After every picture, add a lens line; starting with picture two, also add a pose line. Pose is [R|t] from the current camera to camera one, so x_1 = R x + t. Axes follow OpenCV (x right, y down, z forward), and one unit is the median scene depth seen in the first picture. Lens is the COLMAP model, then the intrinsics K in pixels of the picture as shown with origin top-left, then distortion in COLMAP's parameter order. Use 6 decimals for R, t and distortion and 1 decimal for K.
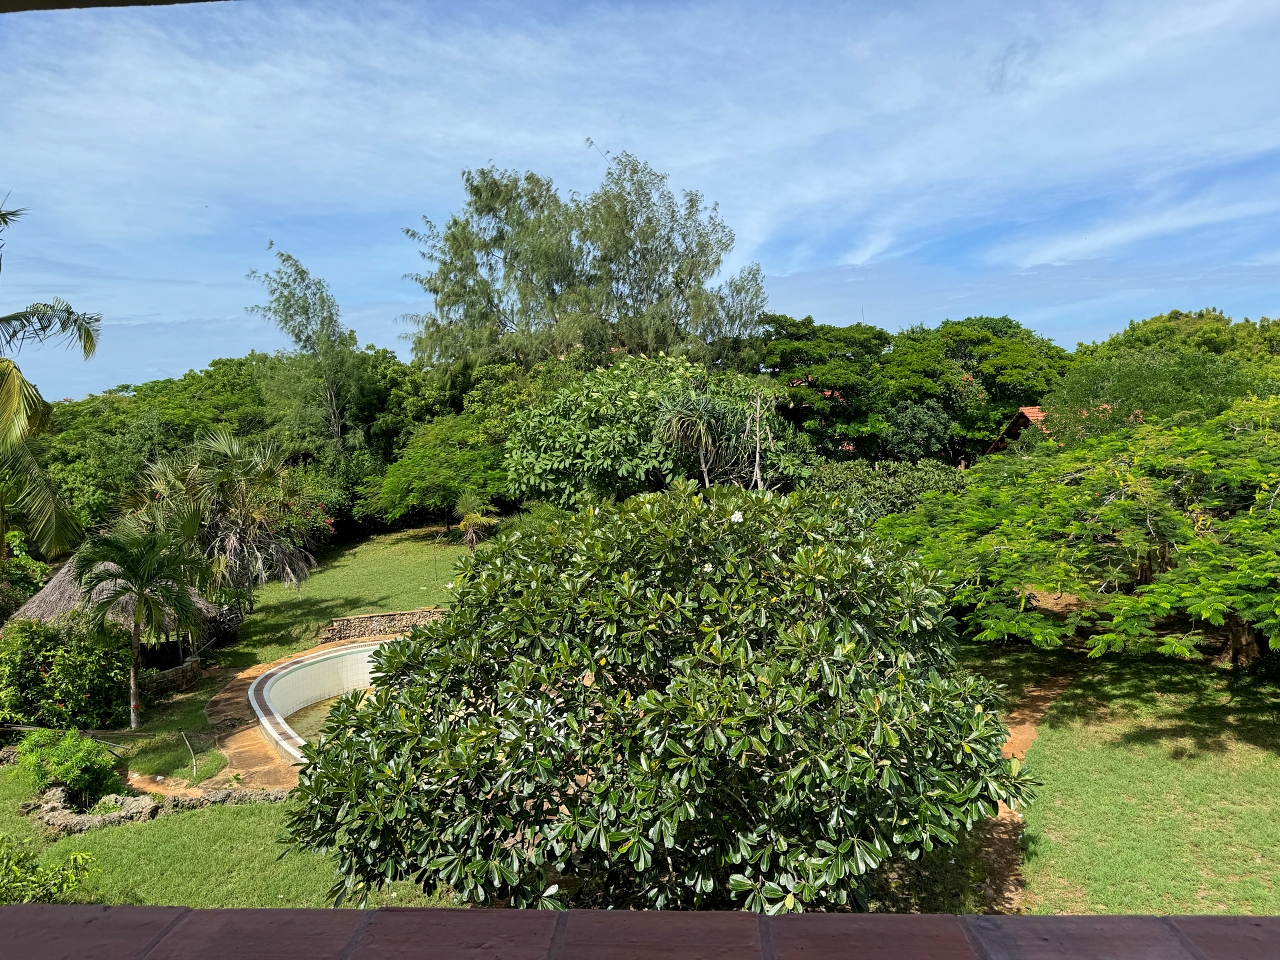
lens RADIAL K [[900.8, 0, 643.0], [0, 900.8, 484.7], [0, 0, 1]] dist [0.048435, -0.057883]
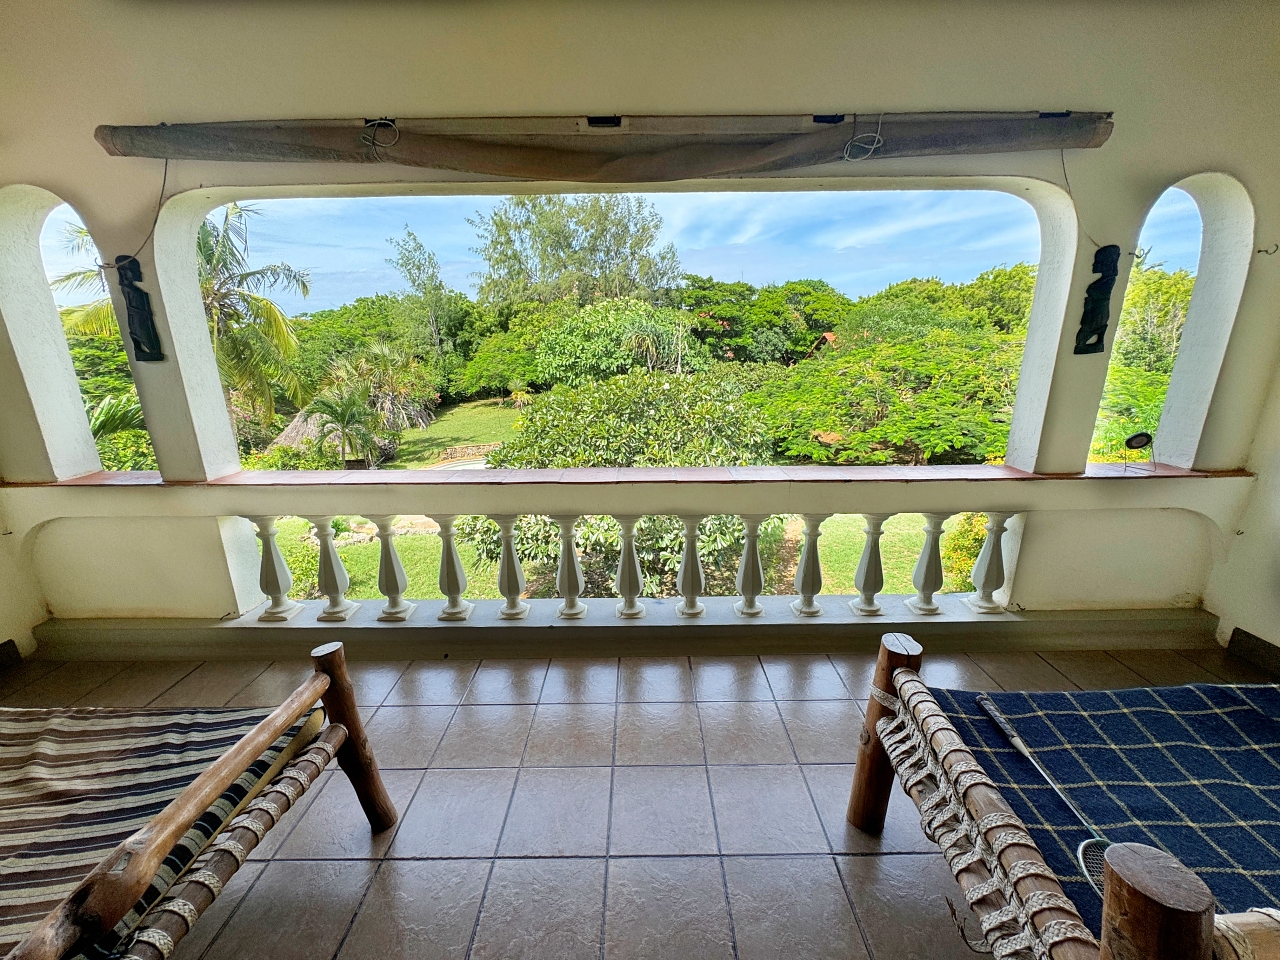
lens RADIAL K [[509.4, 0, 640.7], [0, 509.4, 485.9], [0, 0, 1]] dist [-0.006621, 0.001342]
pose [[0.998508, -0.003481, 0.054488, -0.004927], [-0.007999, 0.977869, 0.209063, 0.005126], [-0.054010, -0.209187, 0.976383, -0.044703]]
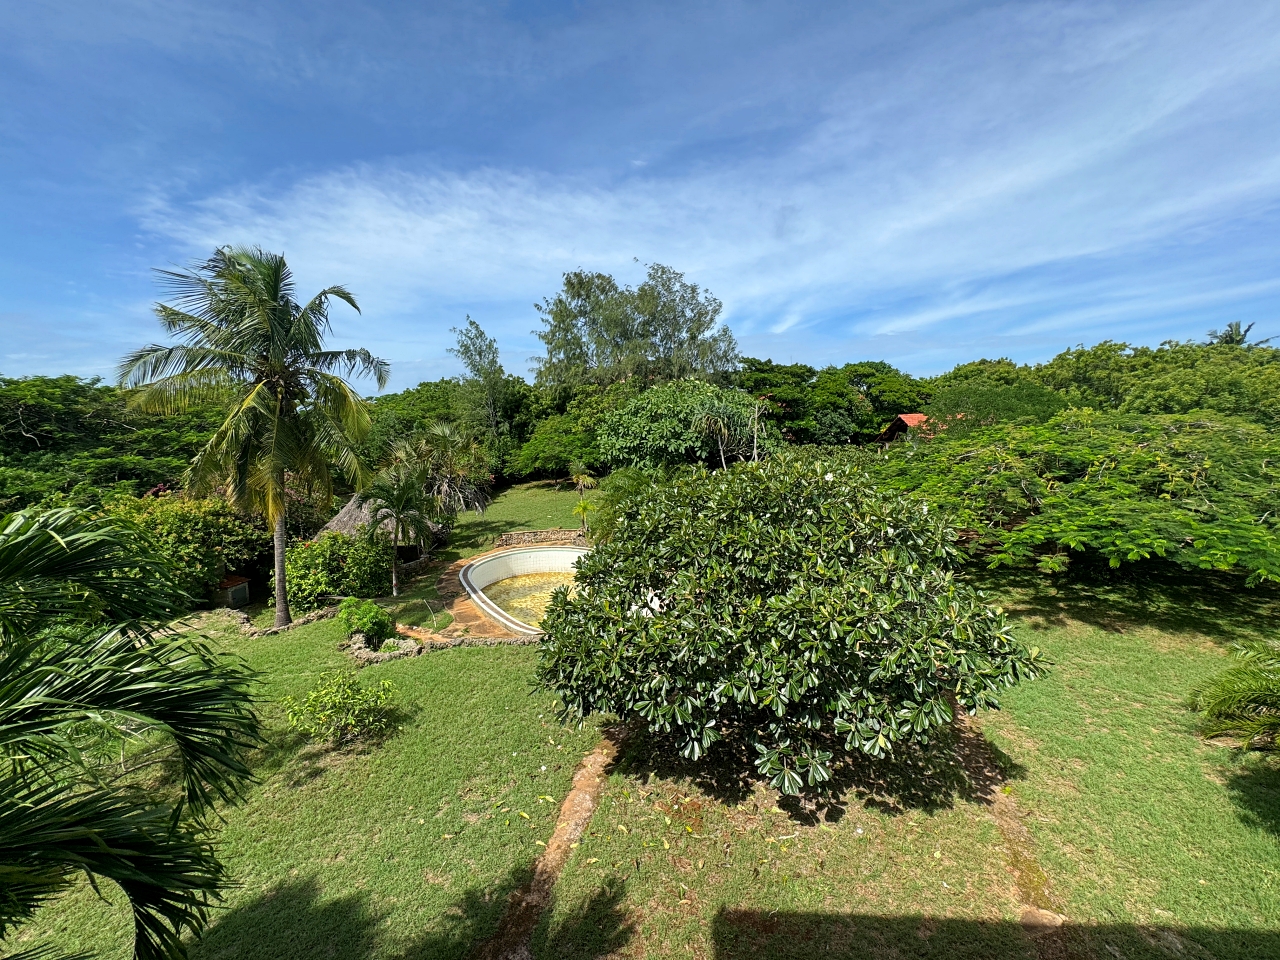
lens RADIAL K [[509.4, 0, 641.8], [0, 509.4, 485.9], [0, 0, 1]] dist [-0.006621, 0.001342]
pose [[0.999680, 0.014981, -0.020389, -0.059031], [-0.013824, 0.998350, 0.055731, 0.001757], [0.021190, -0.055431, 0.998238, 0.051370]]
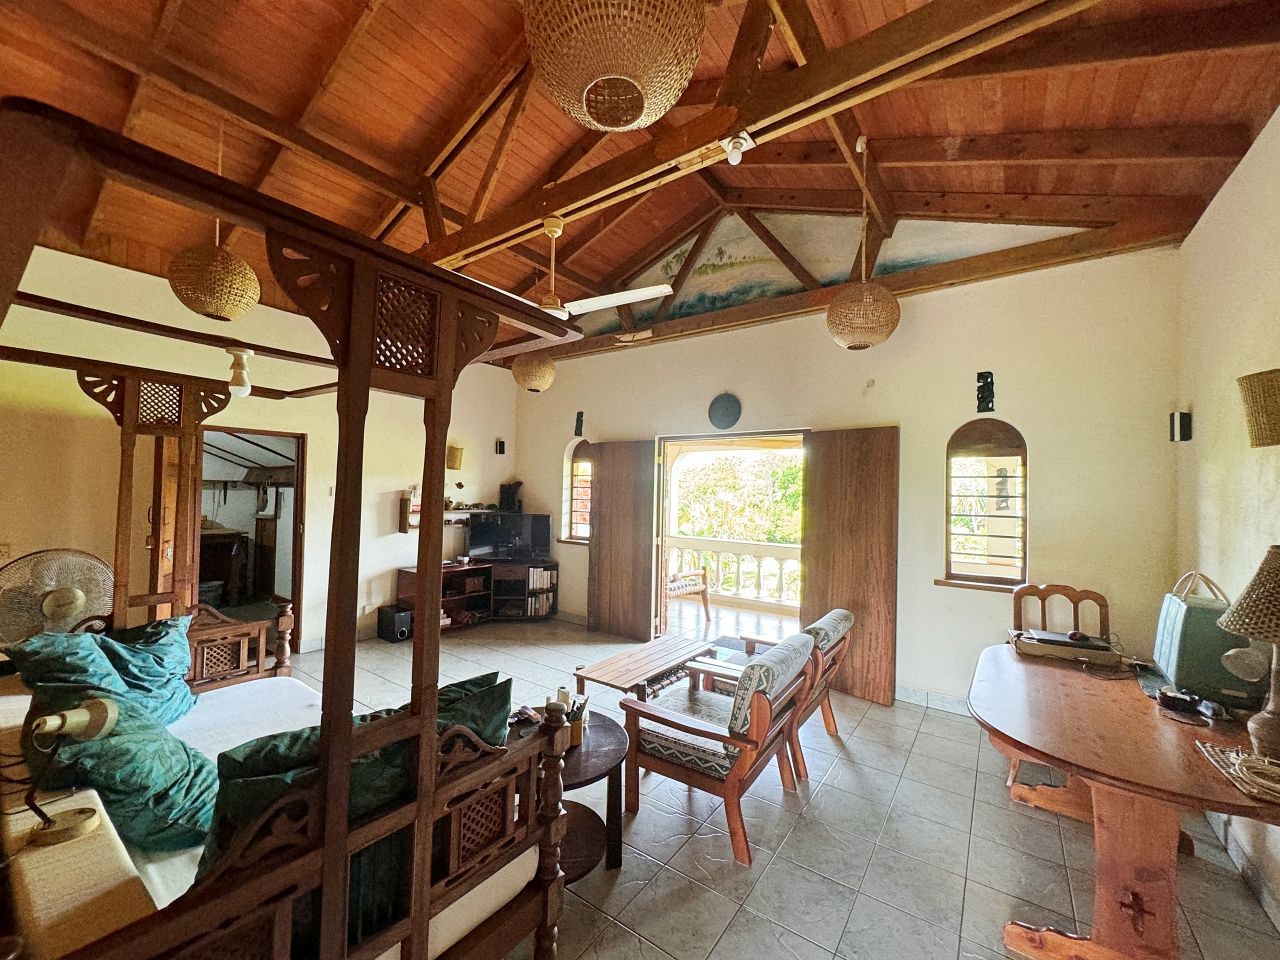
lens RADIAL K [[509.4, 0, 641.7], [0, 509.4, 478.2], [0, 0, 1]] dist [-0.006621, 0.001342]
pose [[0.840985, 0.029571, -0.540250, 0.057268], [-0.078556, 0.994599, -0.067844, 0.012910], [0.535326, 0.099495, 0.838765, -0.190338]]
